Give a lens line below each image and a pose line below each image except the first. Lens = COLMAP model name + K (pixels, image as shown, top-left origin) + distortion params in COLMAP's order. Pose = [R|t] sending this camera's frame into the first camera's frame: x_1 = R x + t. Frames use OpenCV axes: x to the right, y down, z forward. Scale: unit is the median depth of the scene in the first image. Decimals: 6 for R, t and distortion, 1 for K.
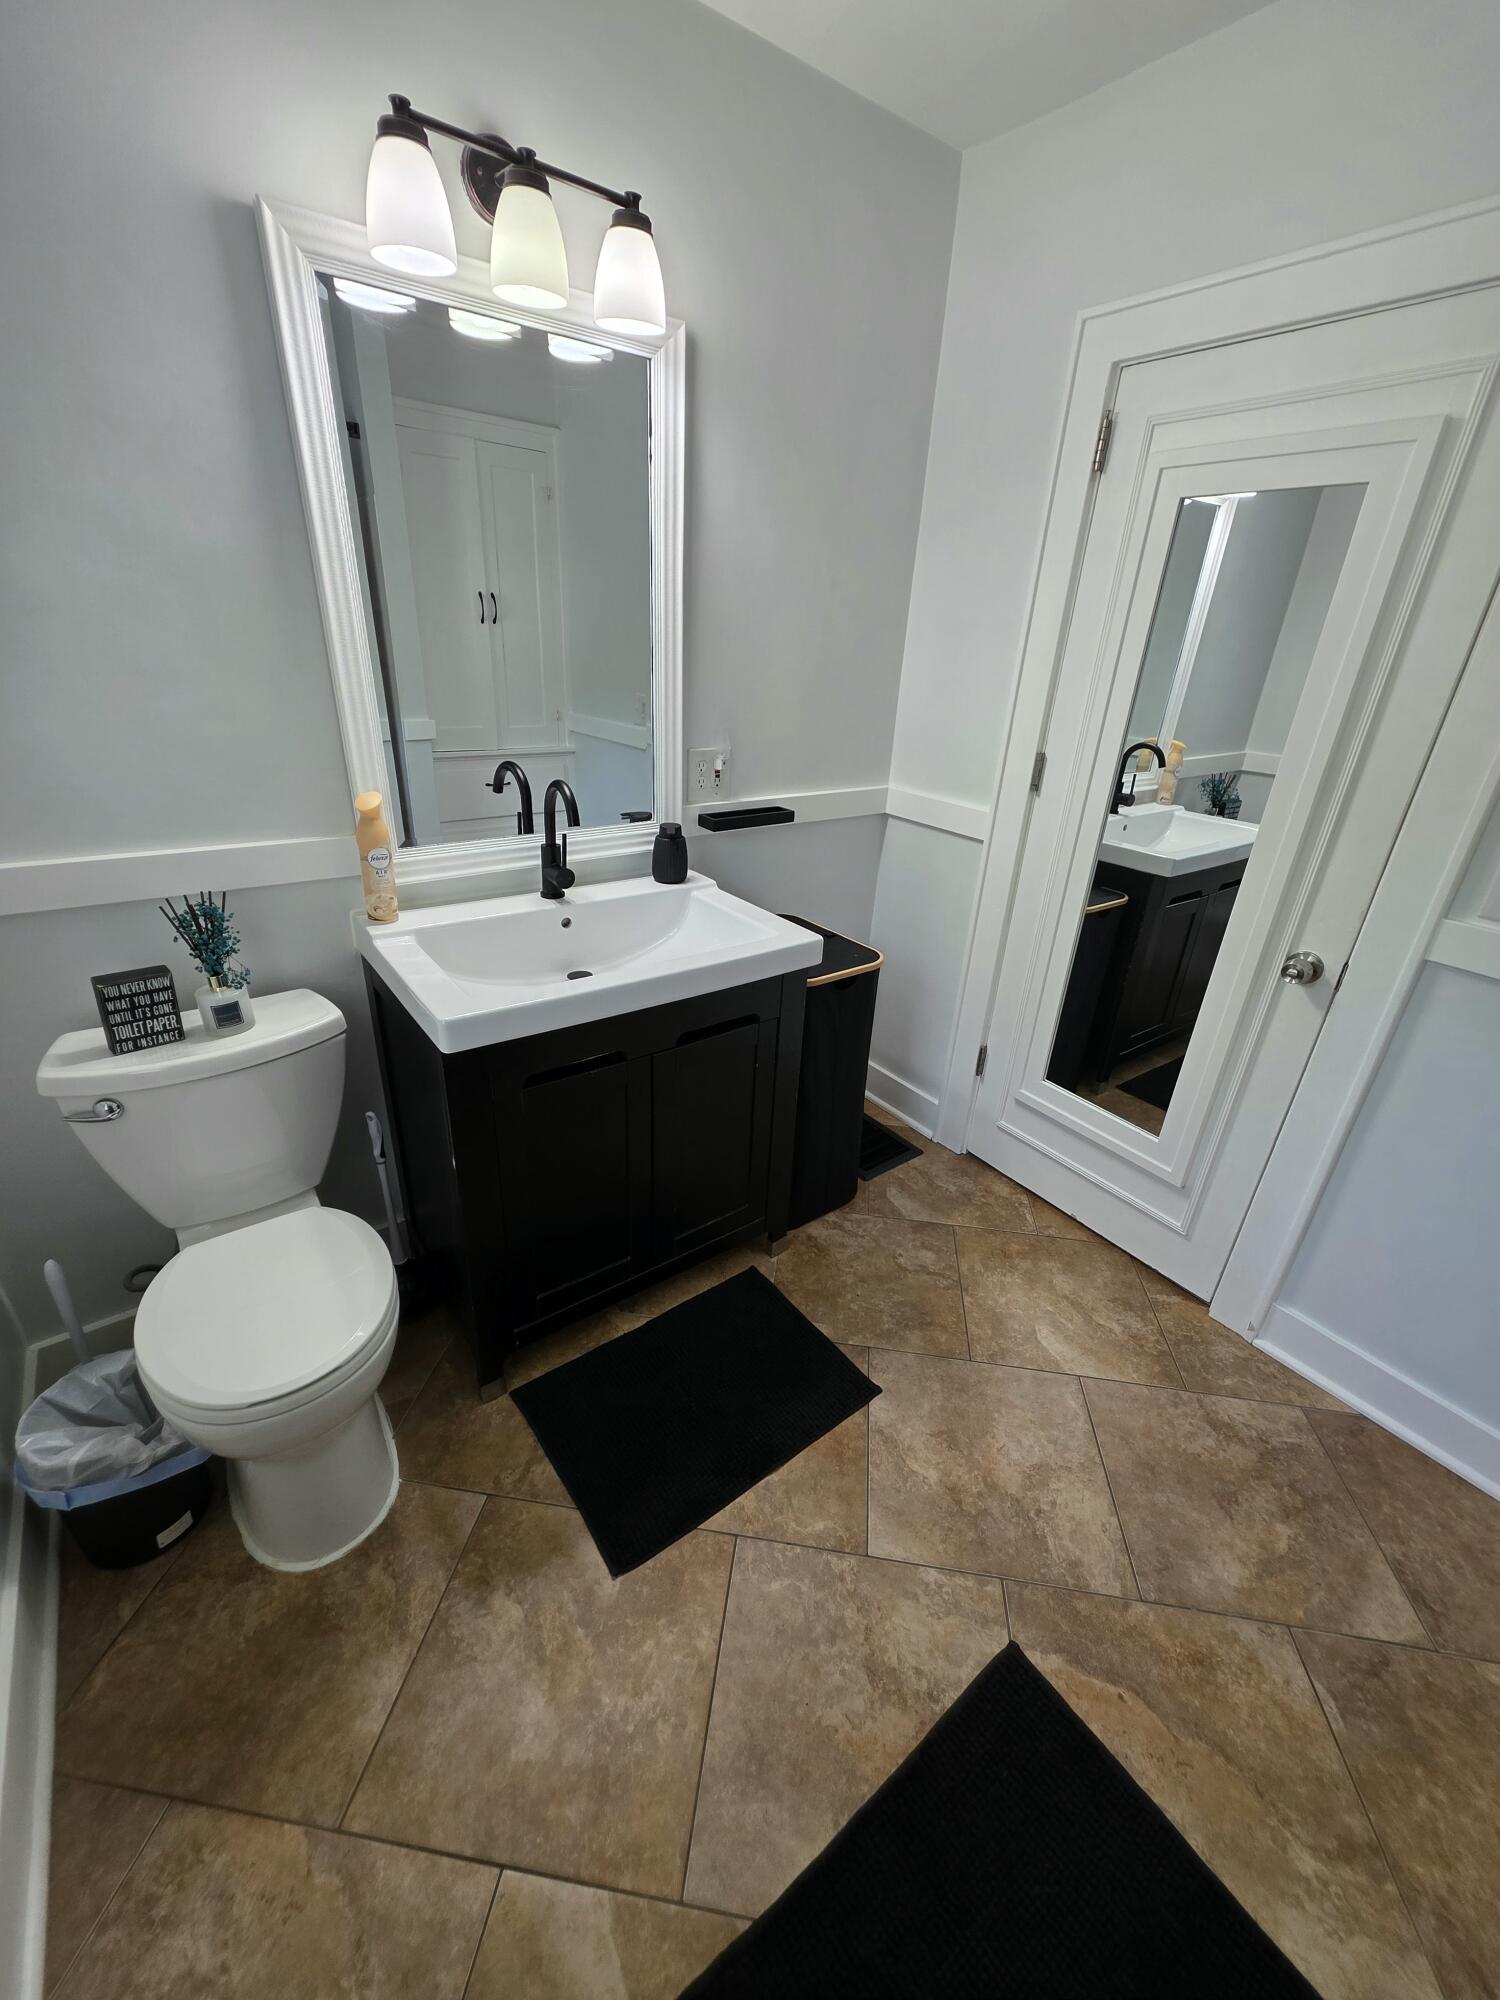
lens RADIAL K [[800.6, 0, 756.0], [0, 800.6, 1004.9], [0, 0, 1]] dist [0.001092, 0.001622]
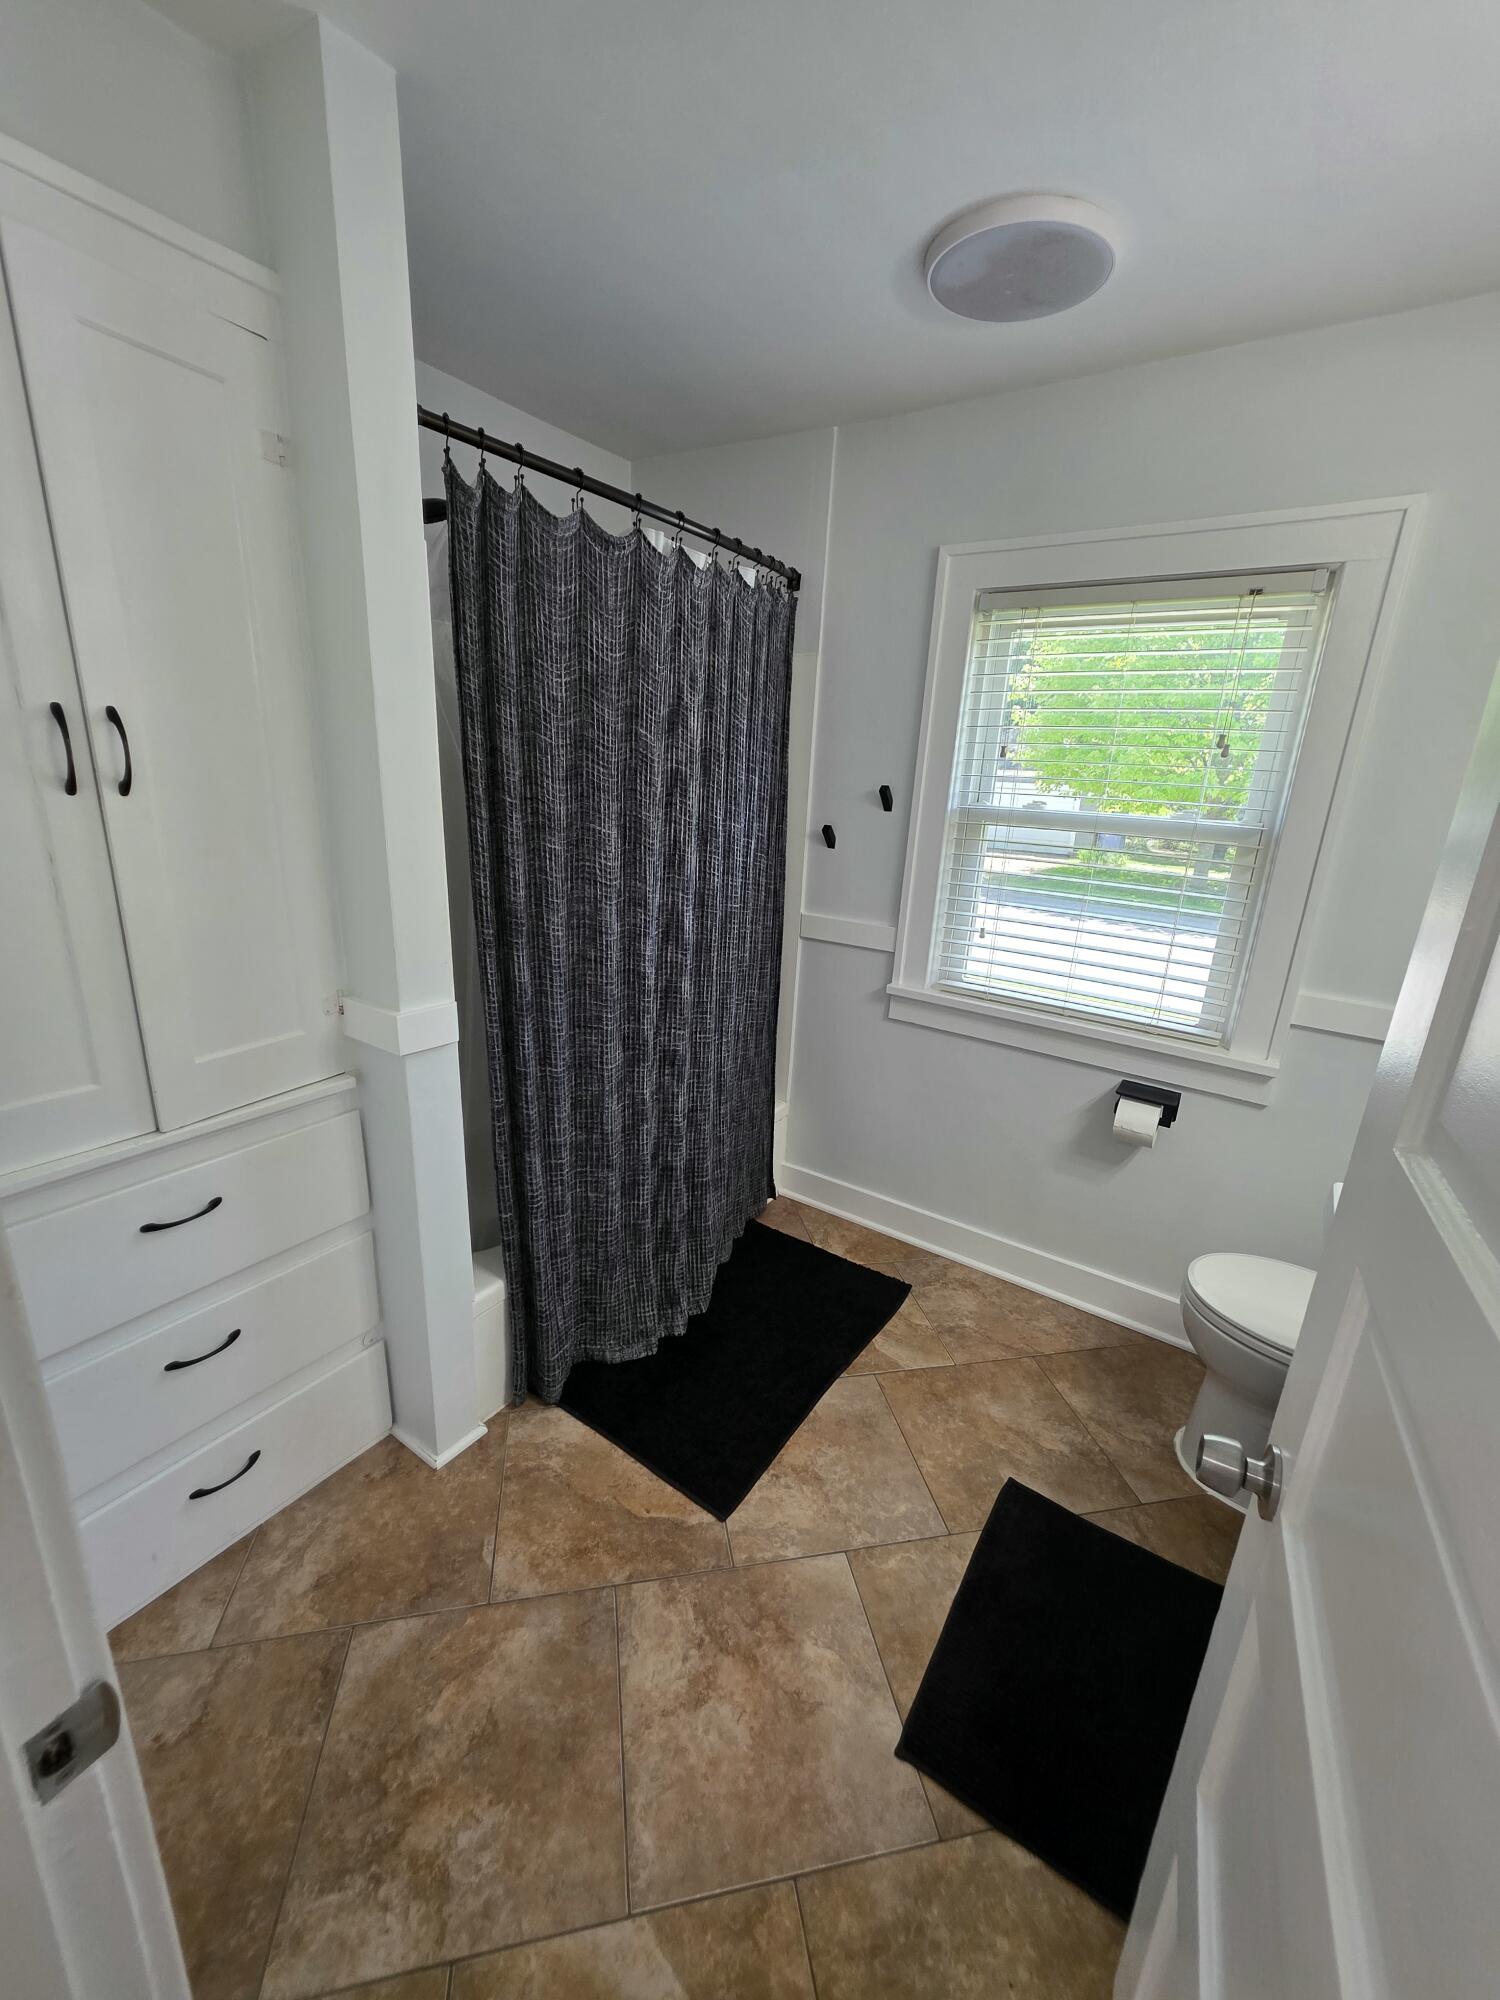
lens RADIAL K [[800.6, 0, 756.5], [0, 800.6, 997.8], [0, 0, 1]] dist [0.001092, 0.001622]
pose [[-0.936222, 0.000894, -0.351408, 0.682102], [-0.230825, 0.752449, 0.616879, -0.614995], [0.264968, 0.658650, -0.704253, 1.285387]]
